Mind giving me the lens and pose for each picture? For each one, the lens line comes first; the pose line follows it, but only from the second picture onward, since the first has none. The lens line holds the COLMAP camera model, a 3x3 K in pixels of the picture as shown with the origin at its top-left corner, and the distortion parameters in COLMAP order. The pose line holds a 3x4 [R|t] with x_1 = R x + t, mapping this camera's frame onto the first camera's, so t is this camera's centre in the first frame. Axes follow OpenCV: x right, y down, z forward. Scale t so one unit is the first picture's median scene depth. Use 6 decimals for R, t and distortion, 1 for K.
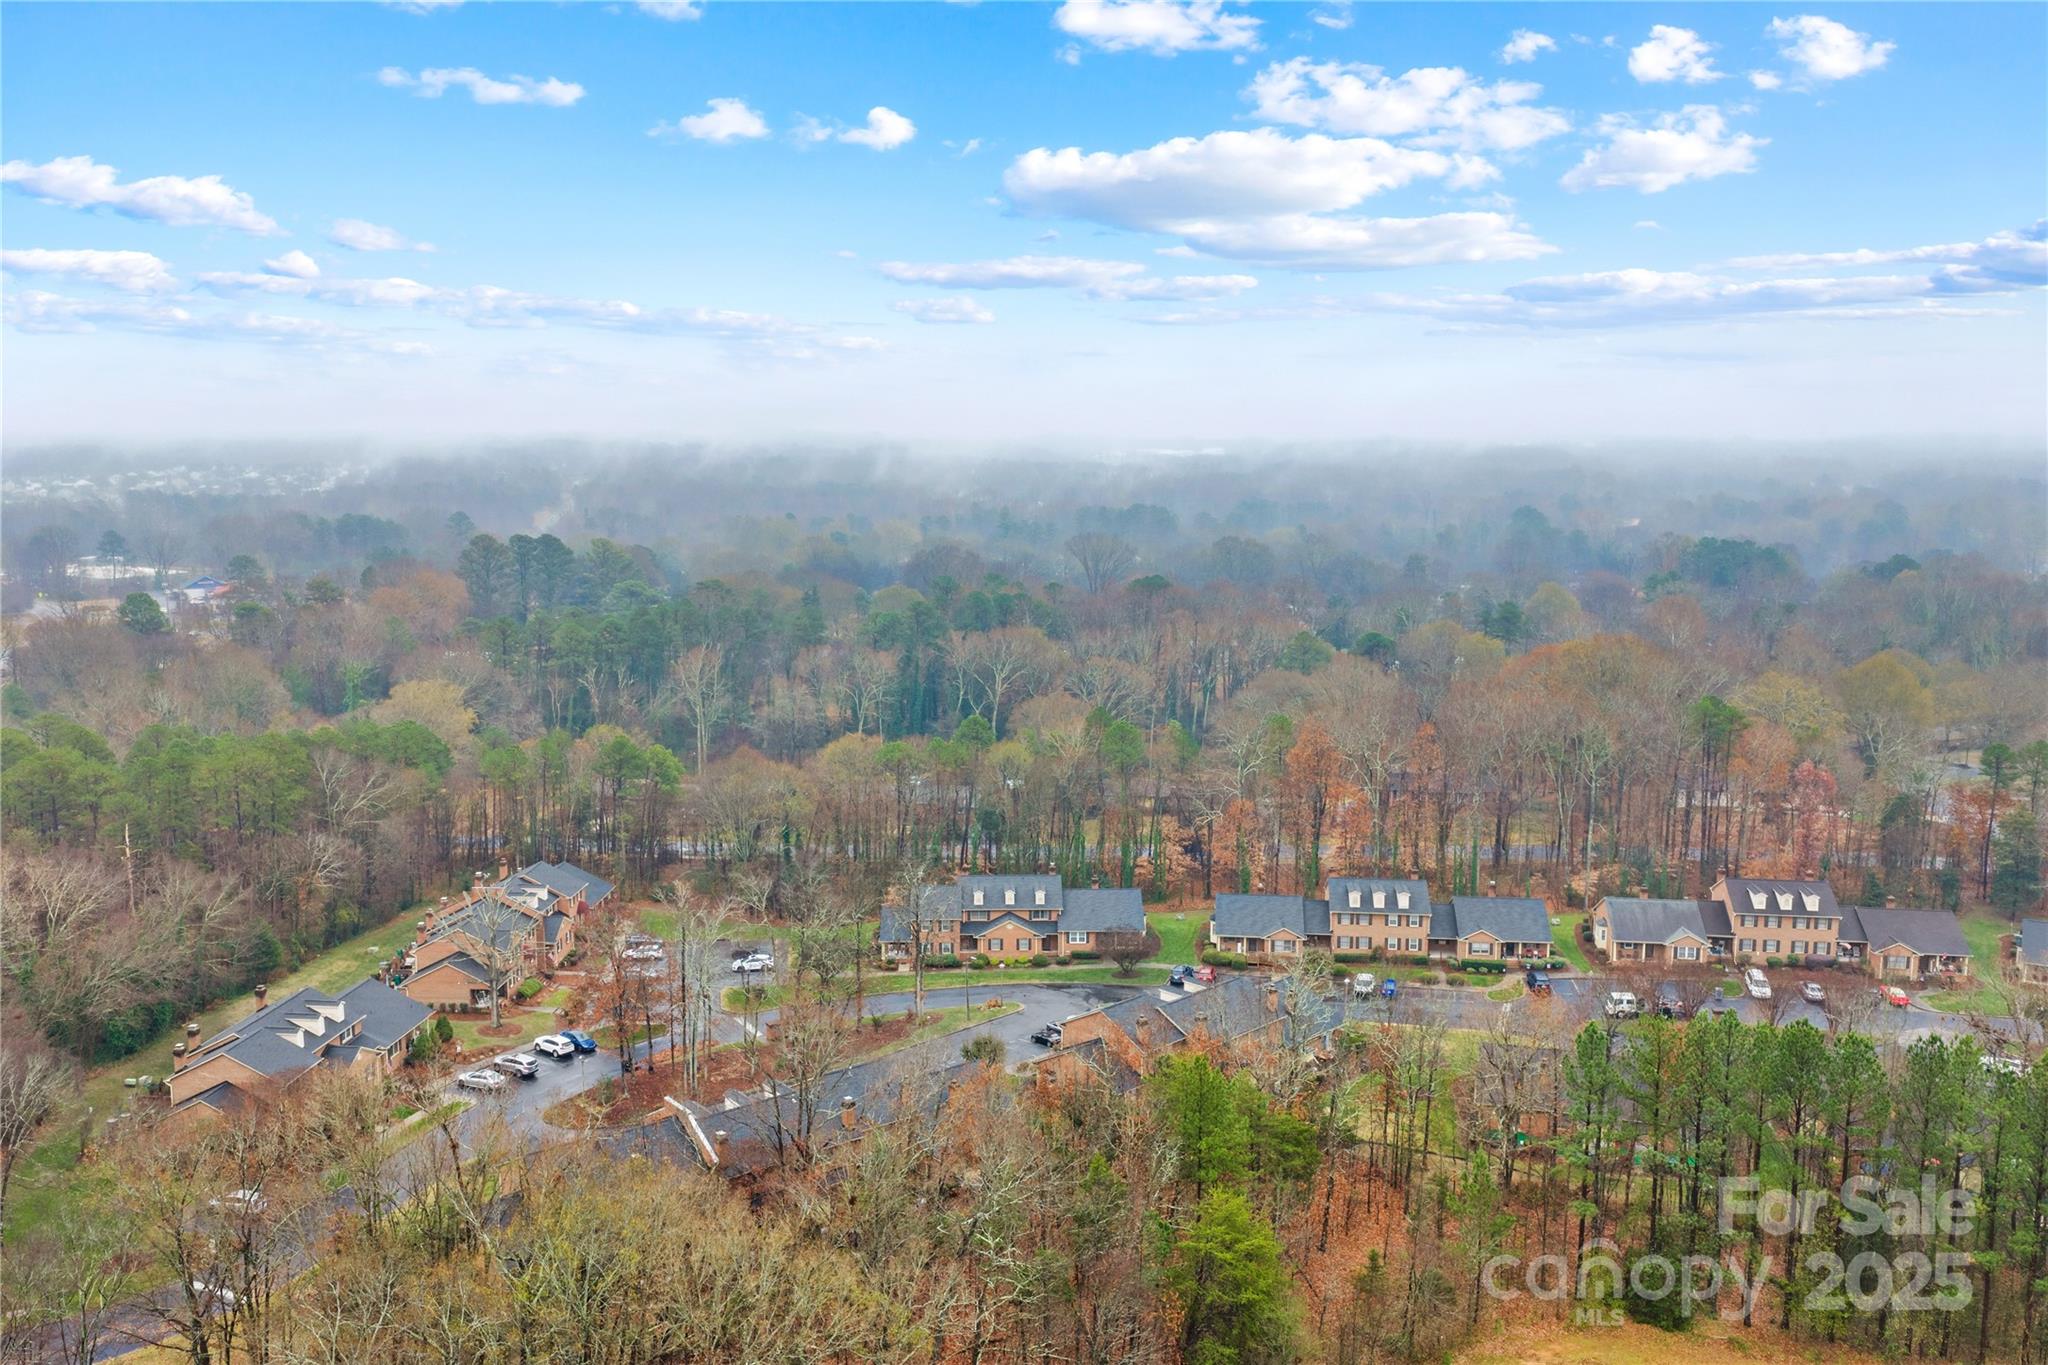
lens RADIAL K [[1644.1, 0, 1010.1], [0, 1644.1, 680.2], [0, 0, 1]] dist [-0.011519, -0.001043]
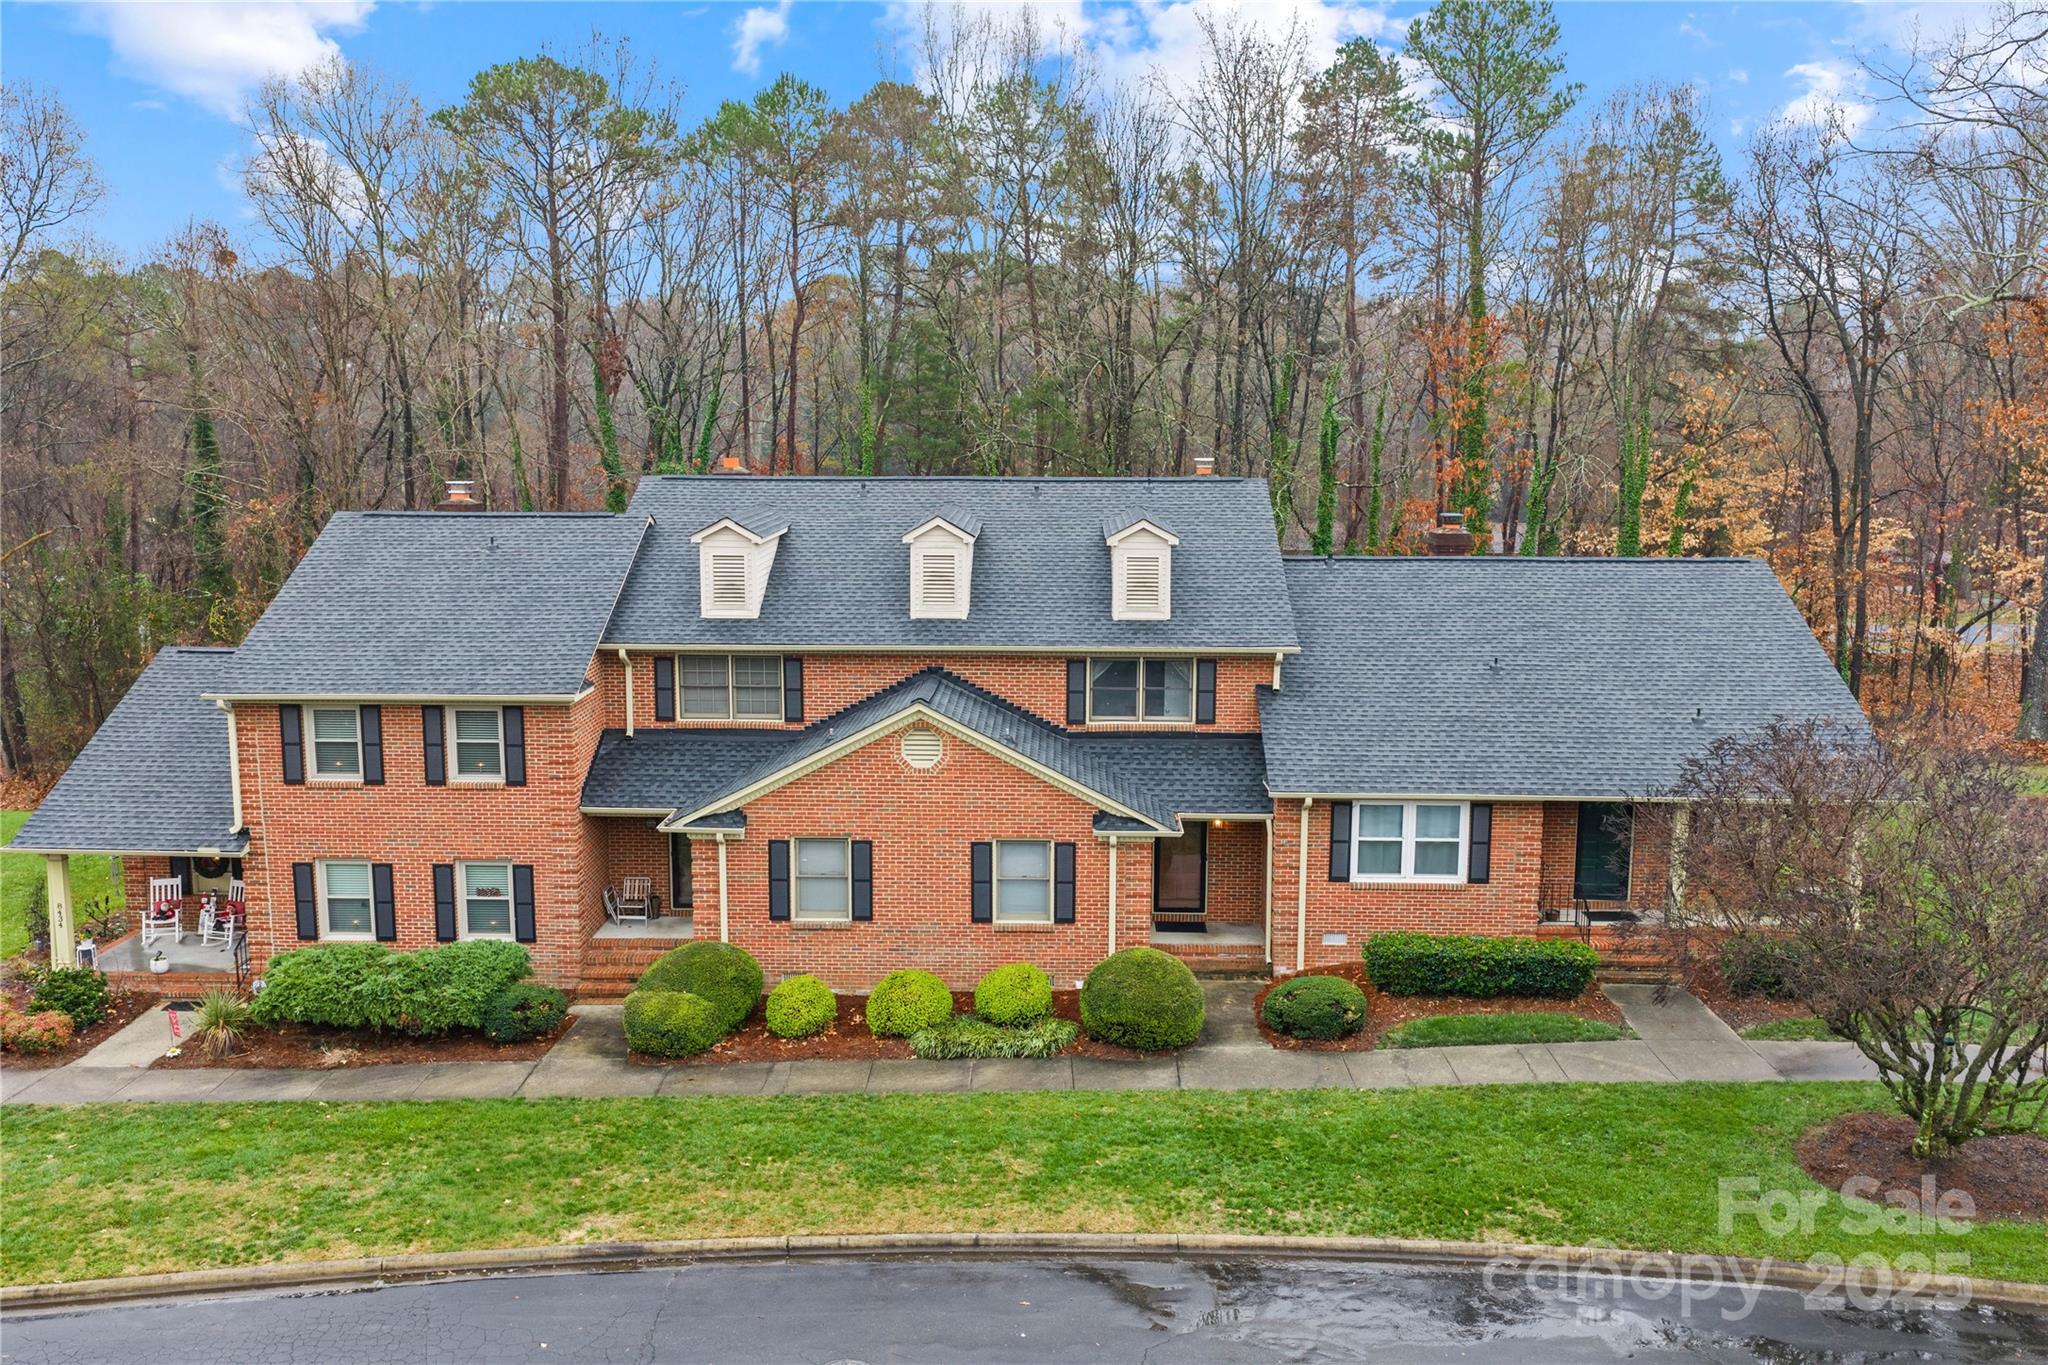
lens RADIAL K [[1644.1, 0, 1032.2], [0, 1644.1, 678.7], [0, 0, 1]] dist [-0.011519, -0.001043]
pose [[0.999778, 0.020701, 0.003829, 0.008118], [-0.020727, 0.999761, 0.006940, 0.142359], [-0.003685, -0.007018, 0.999969, 0.861251]]
